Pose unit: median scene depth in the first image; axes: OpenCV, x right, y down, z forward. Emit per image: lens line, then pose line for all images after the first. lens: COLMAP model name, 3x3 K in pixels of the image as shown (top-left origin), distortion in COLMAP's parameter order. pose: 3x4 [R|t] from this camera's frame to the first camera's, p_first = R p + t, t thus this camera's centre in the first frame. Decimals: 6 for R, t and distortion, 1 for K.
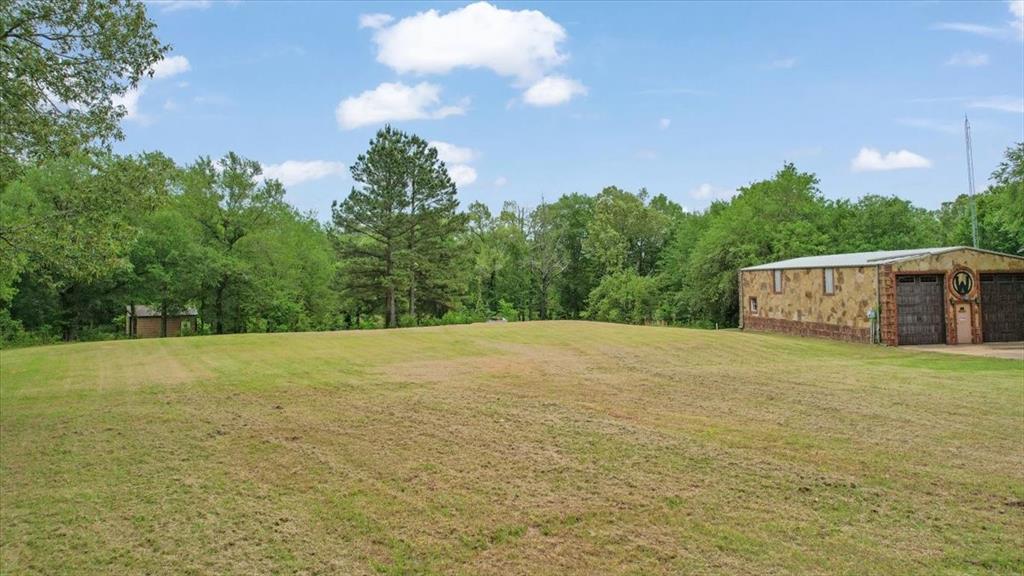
lens RADIAL K [[690.3, 0, 511.1], [0, 690.3, 242.8], [0, 0, 1]] dist [-0.082844, 0.073828]
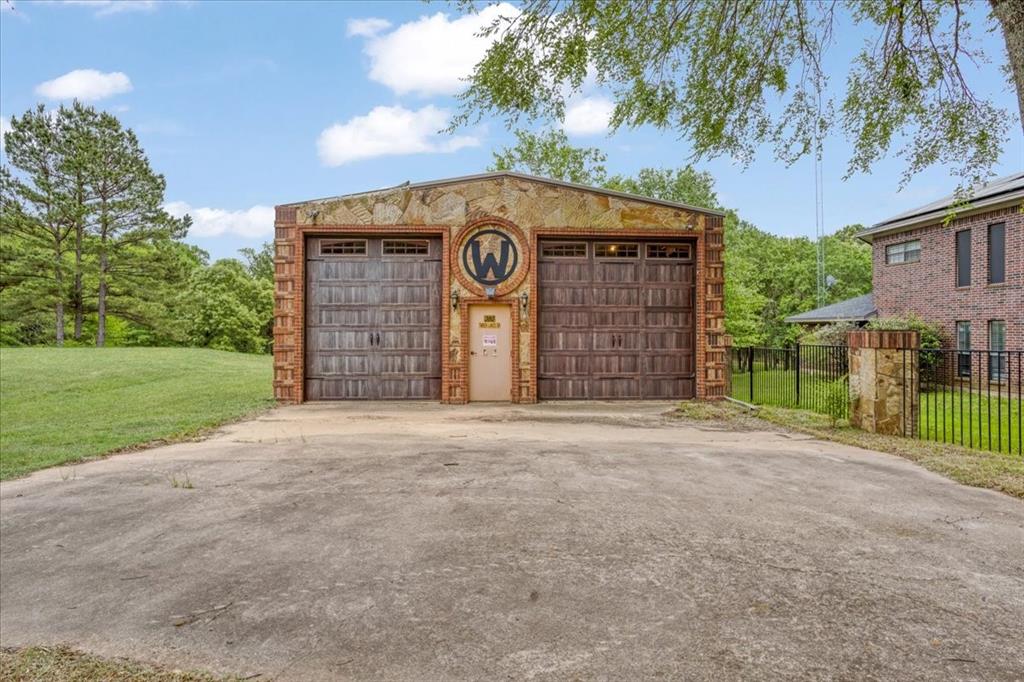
lens RADIAL K [[606.9, 0, 537.9], [0, 606.9, 326.5], [0, 0, 1]] dist [-0.055286, 0.053619]
pose [[0.994990, 0.015043, -0.098832, 0.737475], [-0.010336, 0.998795, 0.047968, 0.084234], [0.099435, -0.046706, 0.993947, 0.630728]]
